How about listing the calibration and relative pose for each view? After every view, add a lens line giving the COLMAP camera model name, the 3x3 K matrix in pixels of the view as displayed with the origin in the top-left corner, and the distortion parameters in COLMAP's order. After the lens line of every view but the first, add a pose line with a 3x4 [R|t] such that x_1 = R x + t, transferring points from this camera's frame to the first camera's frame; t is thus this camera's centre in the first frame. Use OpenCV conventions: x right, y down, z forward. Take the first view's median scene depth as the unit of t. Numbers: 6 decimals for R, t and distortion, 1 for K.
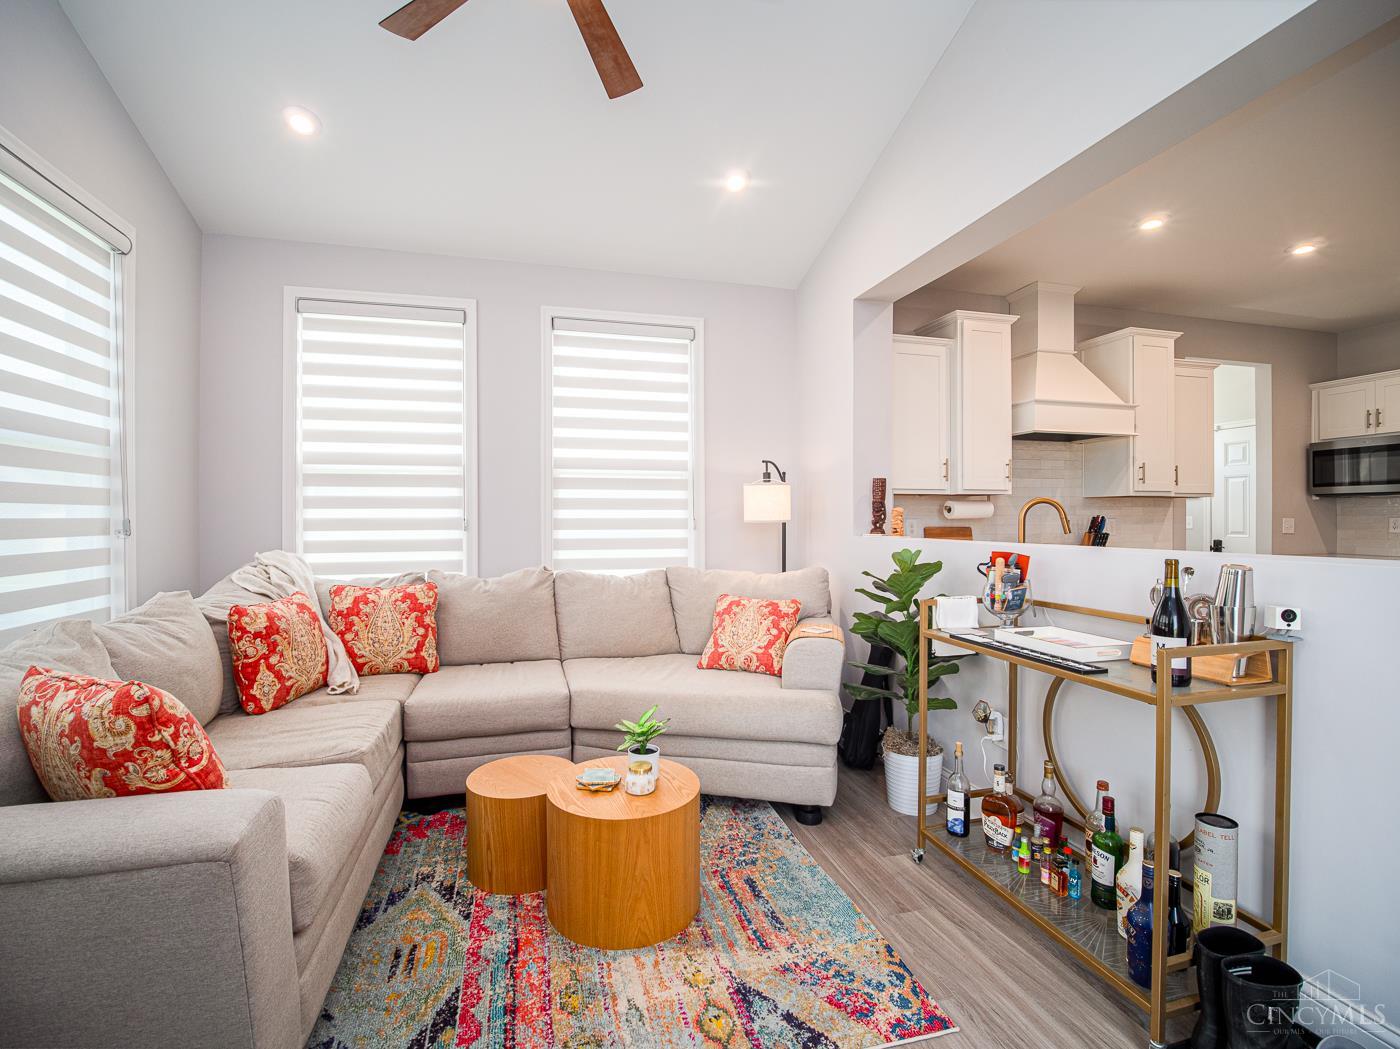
lens RADIAL K [[644.6, 0, 689.9], [0, 644.6, 525.1], [0, 0, 1]] dist [-0.013685, -0.001374]
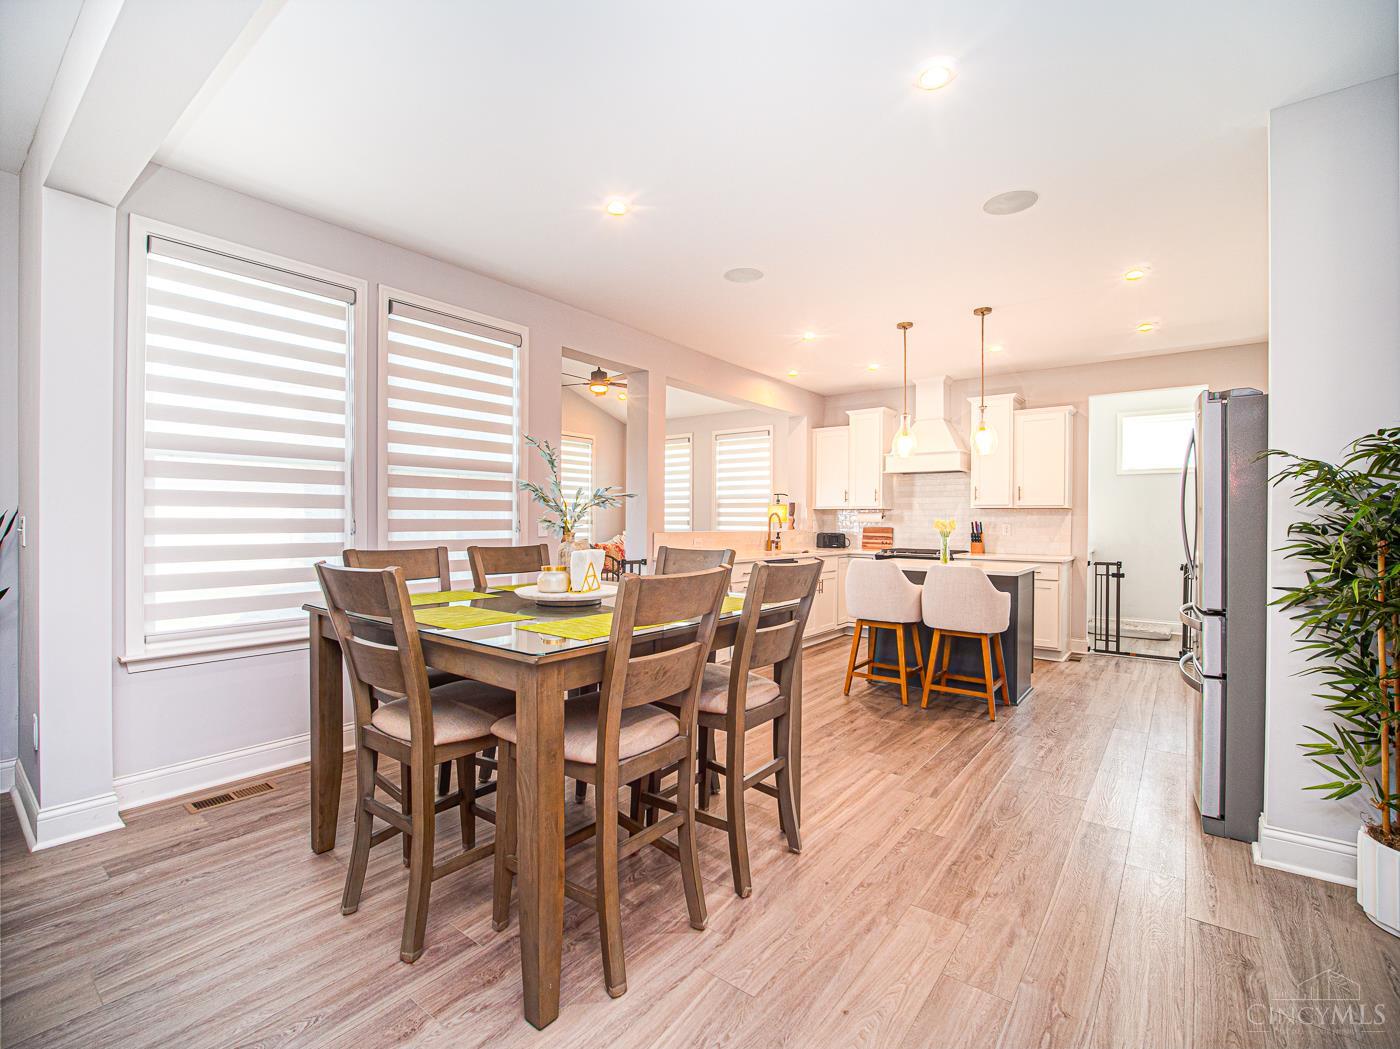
lens RADIAL K [[640.8, 0, 700.0], [0, 640.8, 524.5], [0, 0, 1]] dist [-0.030968, -0.000514]
pose [[0.620877, 0.009095, -0.783856, 1.554337], [-0.017306, 0.999848, -0.002107, 0.007097], [0.783717, 0.014873, 0.620940, -0.469046]]
